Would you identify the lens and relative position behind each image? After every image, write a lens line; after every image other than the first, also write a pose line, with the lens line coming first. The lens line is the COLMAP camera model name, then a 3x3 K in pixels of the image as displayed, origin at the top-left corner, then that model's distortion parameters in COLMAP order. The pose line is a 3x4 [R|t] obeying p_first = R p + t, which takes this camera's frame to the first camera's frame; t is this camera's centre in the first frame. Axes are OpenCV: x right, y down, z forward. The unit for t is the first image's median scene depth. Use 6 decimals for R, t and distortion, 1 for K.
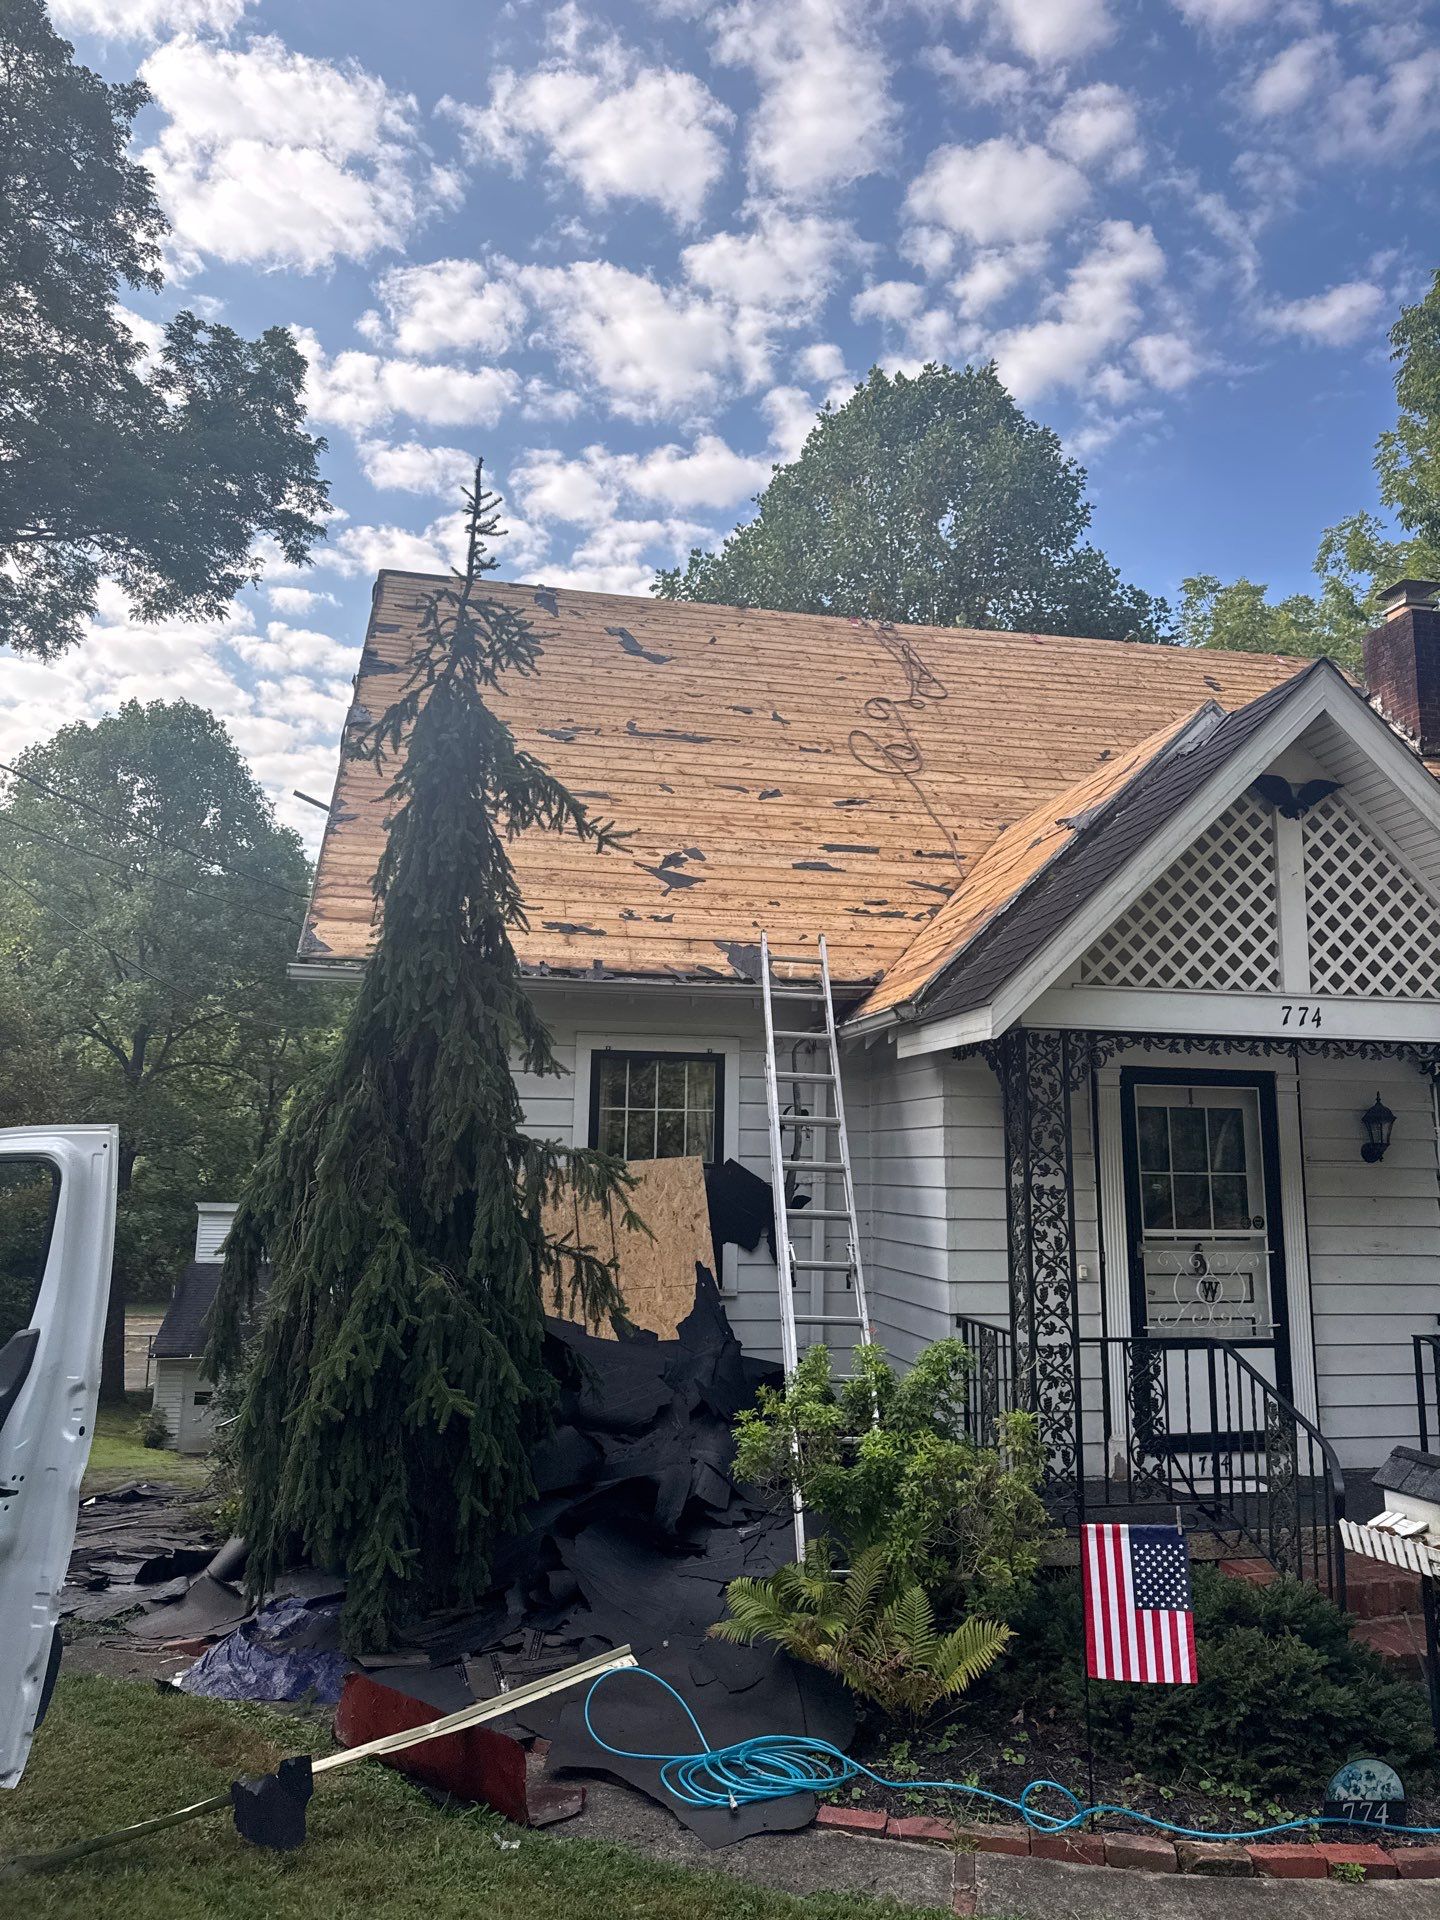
lens RADIAL K [[1326.6, 0, 731.3], [0, 1326.6, 950.2], [0, 0, 1]] dist [0.132722, -0.189237]
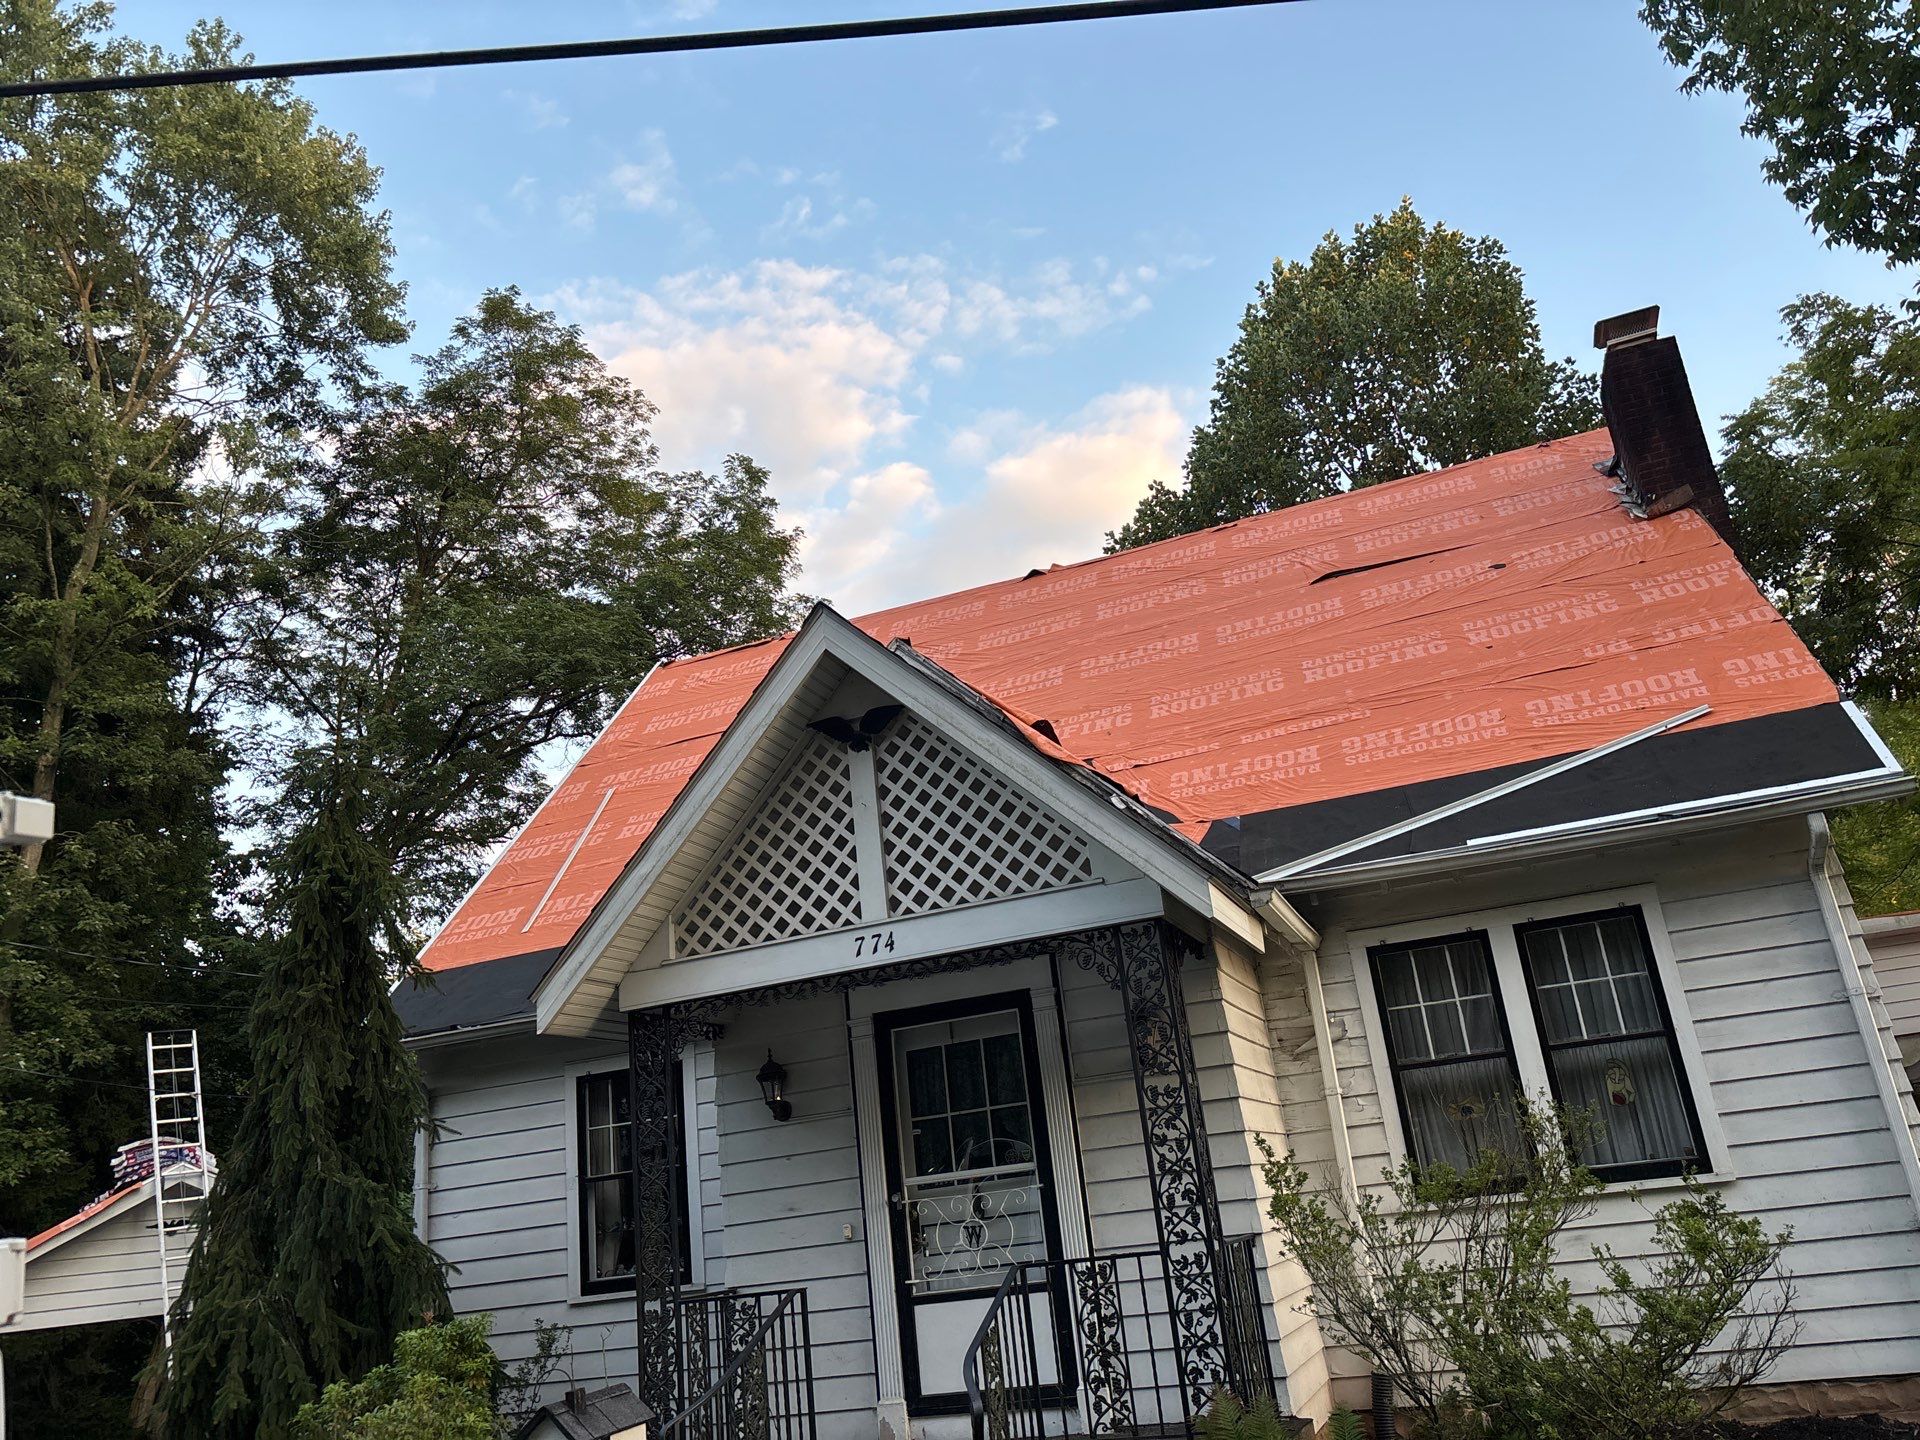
lens RADIAL K [[1449.6, 0, 989.7], [0, 1449.6, 718.9], [0, 0, 1]] dist [0.052778, -0.055263]
pose [[0.846919, -0.270754, -0.457625, 0.950142], [0.204189, 0.960266, -0.190253, 0.101950], [0.490954, 0.067687, 0.868552, 0.087023]]
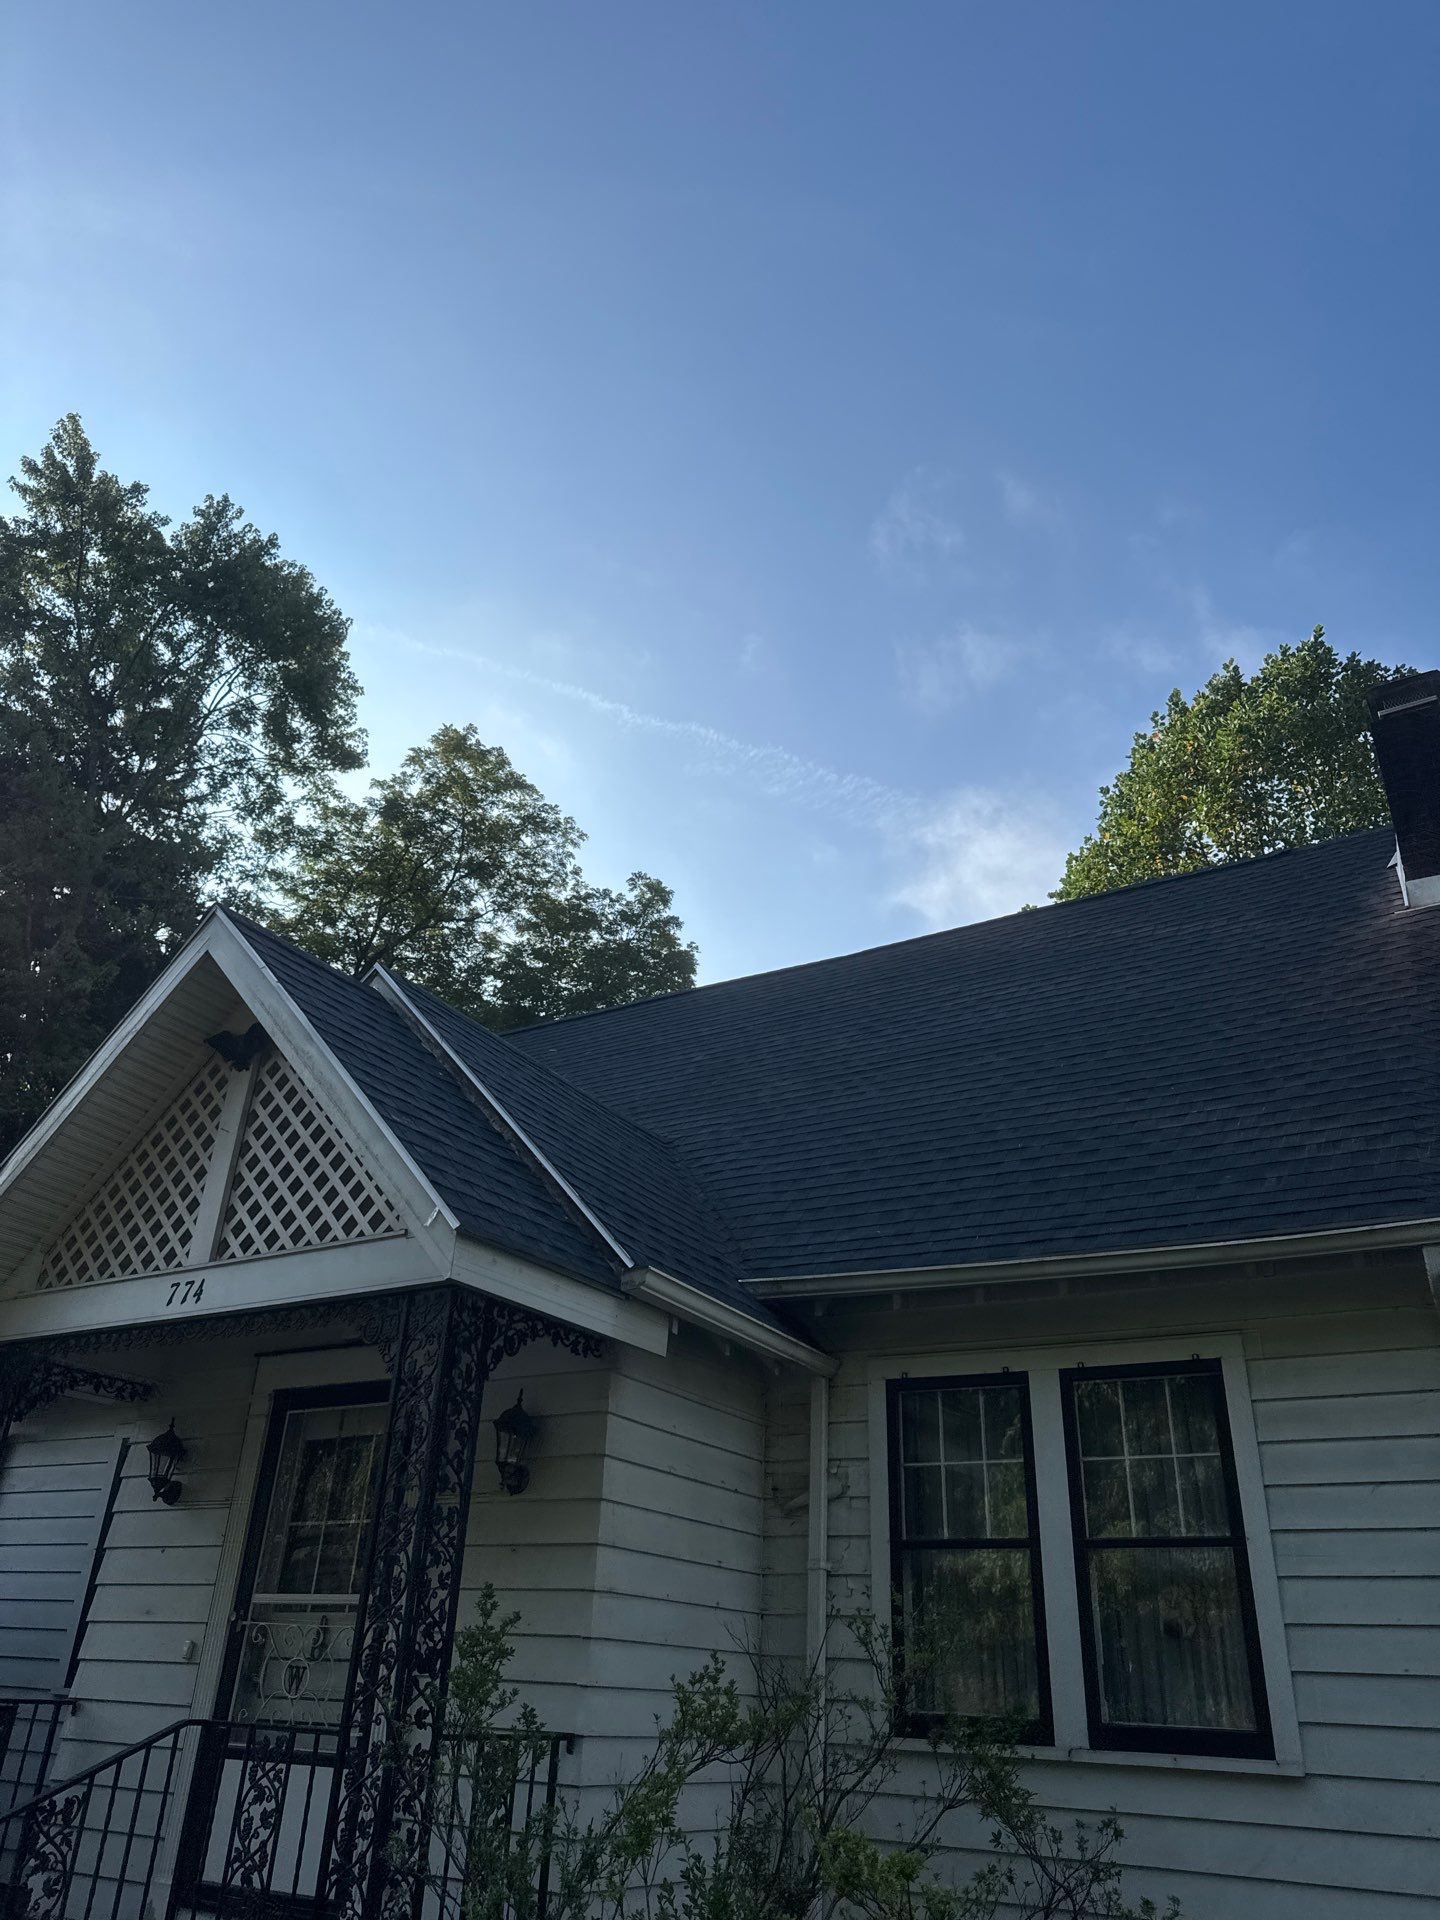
lens RADIAL K [[1345.5, 0, 720.0], [0, 1345.5, 960.0], [0, 0, 1]] dist [0.067372, -0.084659]
pose [[0.738171, -0.301901, -0.603290, 1.149710], [0.077061, 0.926157, -0.369181, 0.181347], [0.670197, 0.226029, 0.706927, 0.526941]]
